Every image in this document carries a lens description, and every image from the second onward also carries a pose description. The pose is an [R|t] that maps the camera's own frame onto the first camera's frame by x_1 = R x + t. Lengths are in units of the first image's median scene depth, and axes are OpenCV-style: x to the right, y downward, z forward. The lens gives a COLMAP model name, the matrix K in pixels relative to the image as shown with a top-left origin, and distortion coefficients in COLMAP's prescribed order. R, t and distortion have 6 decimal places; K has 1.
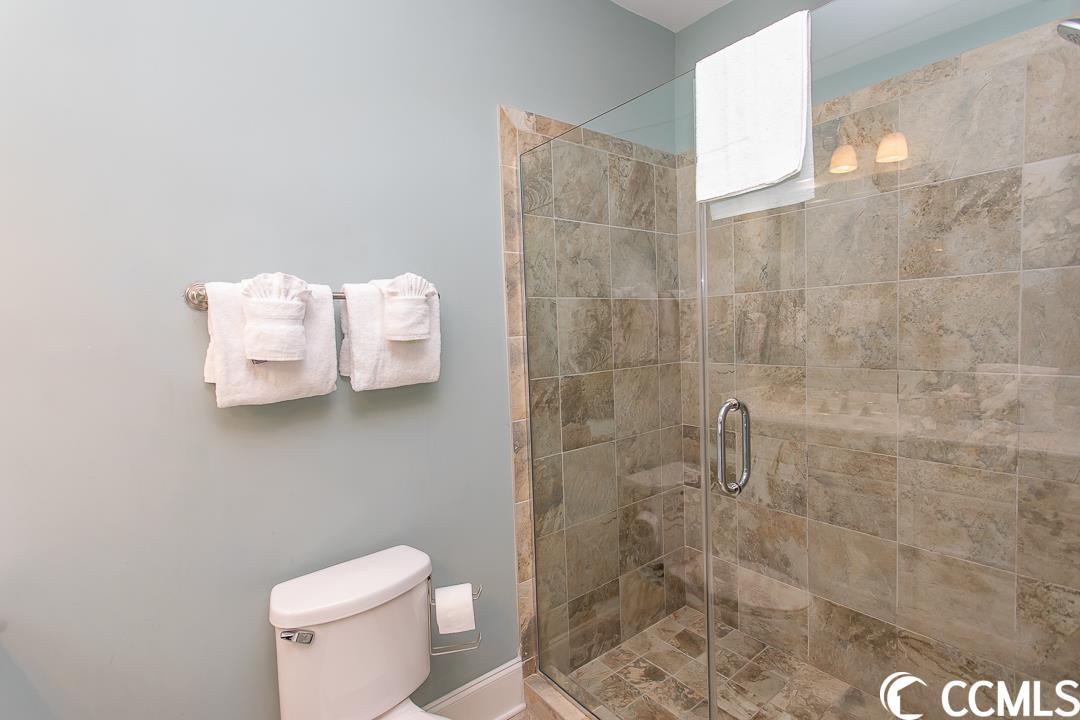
lens RADIAL K [[509.4, 0, 537.5], [0, 509.4, 357.5], [0, 0, 1]] dist [-0.000536, 0.002738]
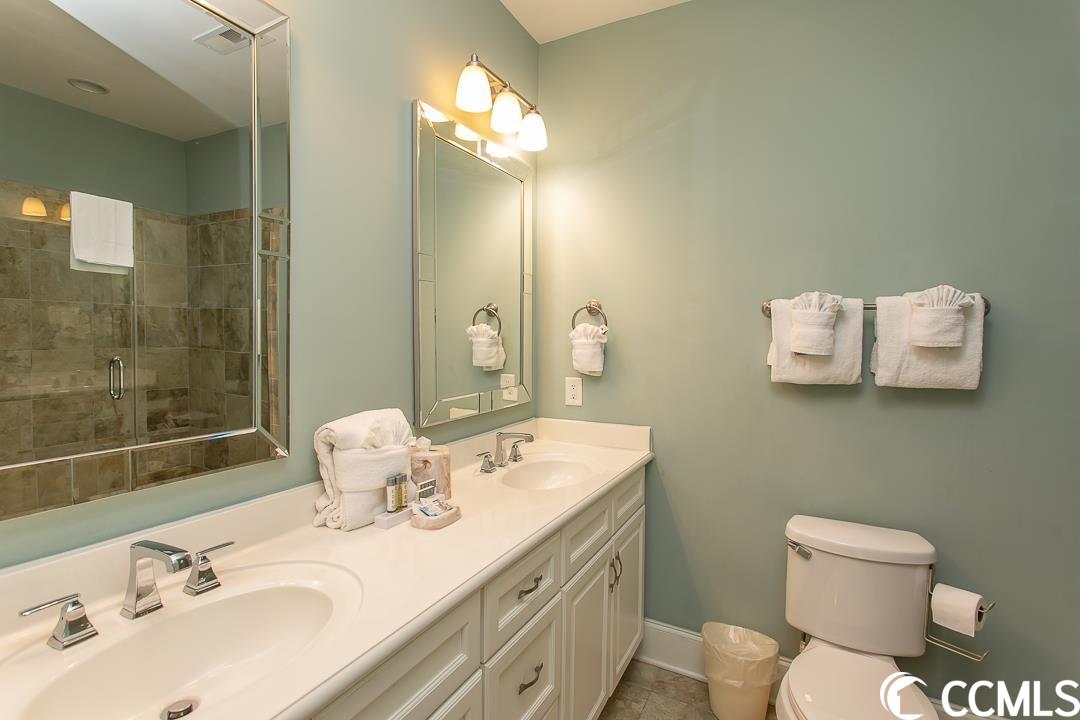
lens RADIAL K [[509.4, 0, 535.2], [0, 509.4, 357.3], [0, 0, 1]] dist [-0.000536, 0.002738]
pose [[0.406865, 0.085450, -0.909483, 0.310772], [-0.084943, 0.994841, 0.055470, 0.001115], [0.909531, 0.054685, 0.412024, -0.182638]]
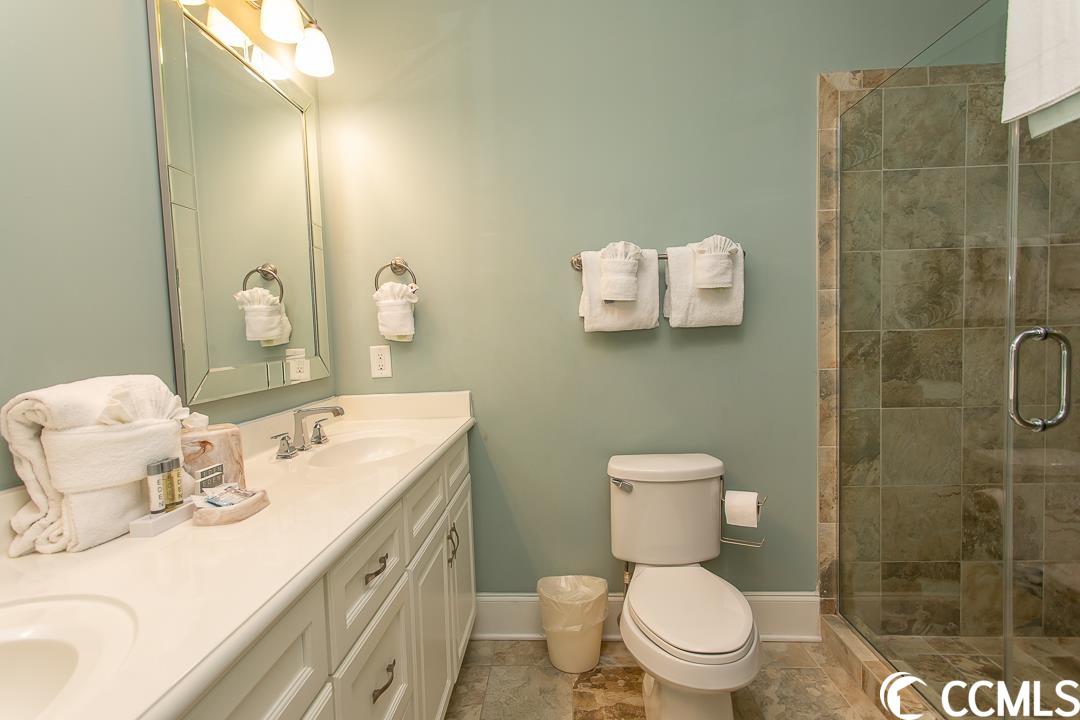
lens RADIAL K [[509.4, 0, 535.0], [0, 509.4, 358.0], [0, 0, 1]] dist [-0.000536, 0.002738]
pose [[0.758617, 0.046352, -0.649886, 0.190836], [-0.039134, 0.998907, 0.025563, 0.097887], [0.650361, 0.006040, 0.759601, -0.200093]]
